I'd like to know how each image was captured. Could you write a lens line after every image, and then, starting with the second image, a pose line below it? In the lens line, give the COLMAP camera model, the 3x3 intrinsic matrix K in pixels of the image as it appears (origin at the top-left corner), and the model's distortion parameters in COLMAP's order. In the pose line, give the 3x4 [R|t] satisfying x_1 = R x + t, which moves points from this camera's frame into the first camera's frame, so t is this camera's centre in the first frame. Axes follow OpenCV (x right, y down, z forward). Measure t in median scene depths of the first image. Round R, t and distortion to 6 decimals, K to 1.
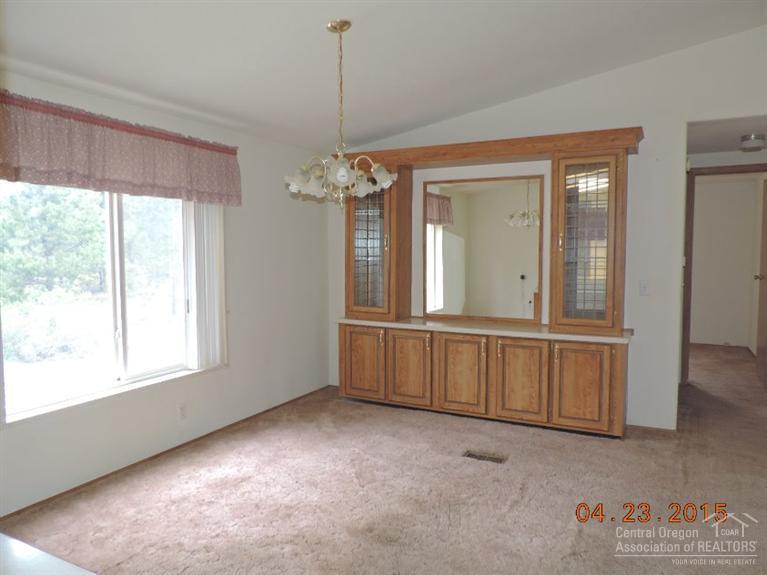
lens RADIAL K [[547.4, 0, 383.5], [0, 547.4, 287.5], [0, 0, 1]] dist [-0.018782, 0.001472]
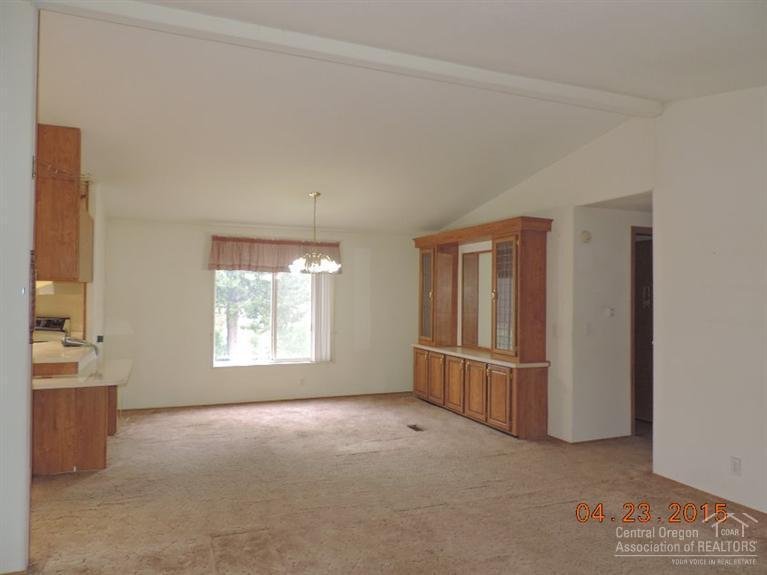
lens RADIAL K [[547.4, 0, 383.5], [0, 547.4, 287.5], [0, 0, 1]] dist [-0.018782, 0.001472]
pose [[0.764023, -0.000291, -0.645189, 0.993843], [-0.057011, 0.996058, -0.067962, 0.010169], [0.642665, 0.088707, 0.760995, -0.282301]]
